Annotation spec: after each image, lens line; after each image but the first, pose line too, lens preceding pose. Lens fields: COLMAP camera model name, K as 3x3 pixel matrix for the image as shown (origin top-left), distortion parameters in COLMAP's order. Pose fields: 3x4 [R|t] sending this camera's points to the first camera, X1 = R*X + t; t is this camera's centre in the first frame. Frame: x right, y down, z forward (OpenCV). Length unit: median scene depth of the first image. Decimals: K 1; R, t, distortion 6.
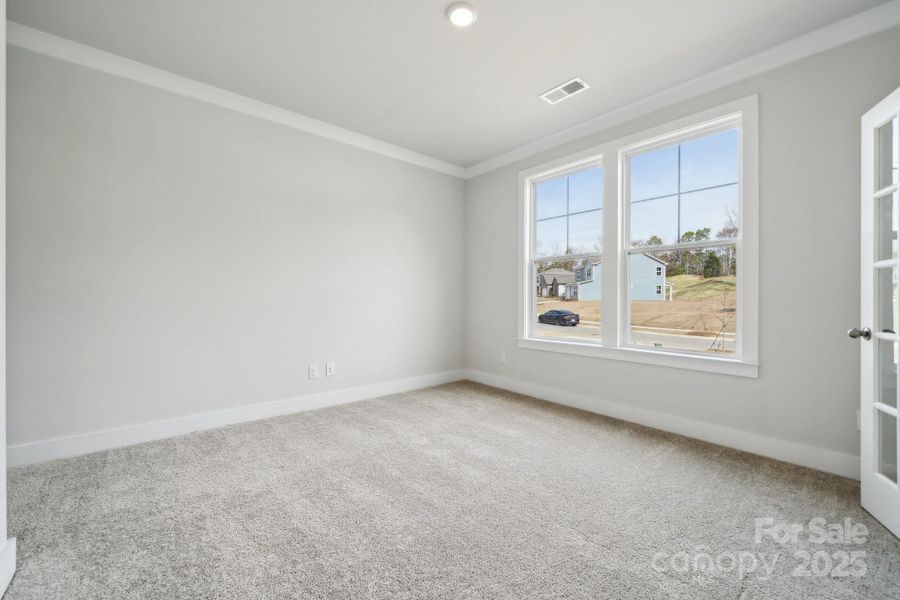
lens RADIAL K [[350.3, 0, 450.0], [0, 350.3, 300.0], [0, 0, 1]] dist [-0.000077, -0.000033]
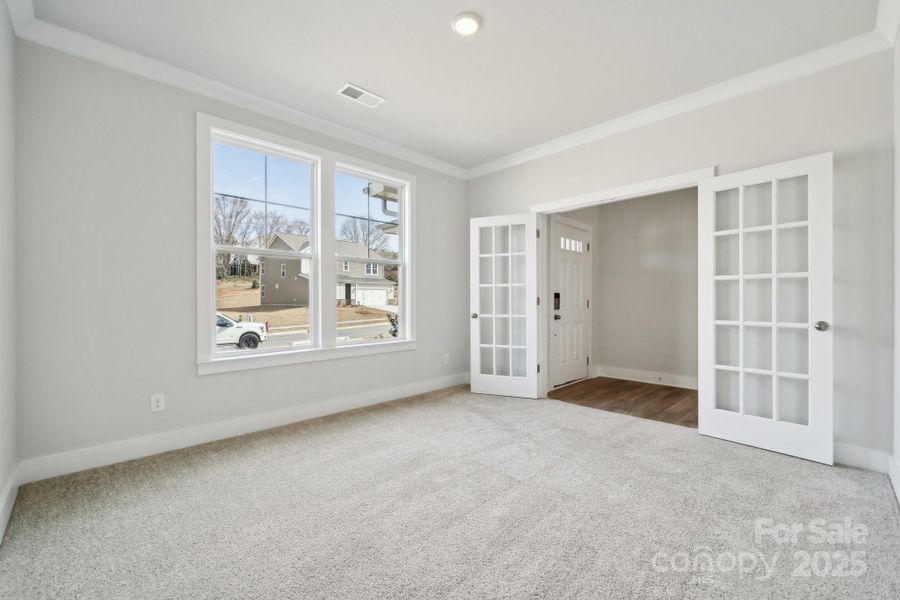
lens RADIAL K [[350.3, 0, 450.0], [0, 350.3, 300.0], [0, 0, 1]] dist [-0.000077, -0.000033]
pose [[-0.022913, -0.001822, 0.999736, -0.634831], [0.009042, 0.999957, 0.002029, -0.005811], [-0.999697, 0.009086, -0.022896, 0.717893]]
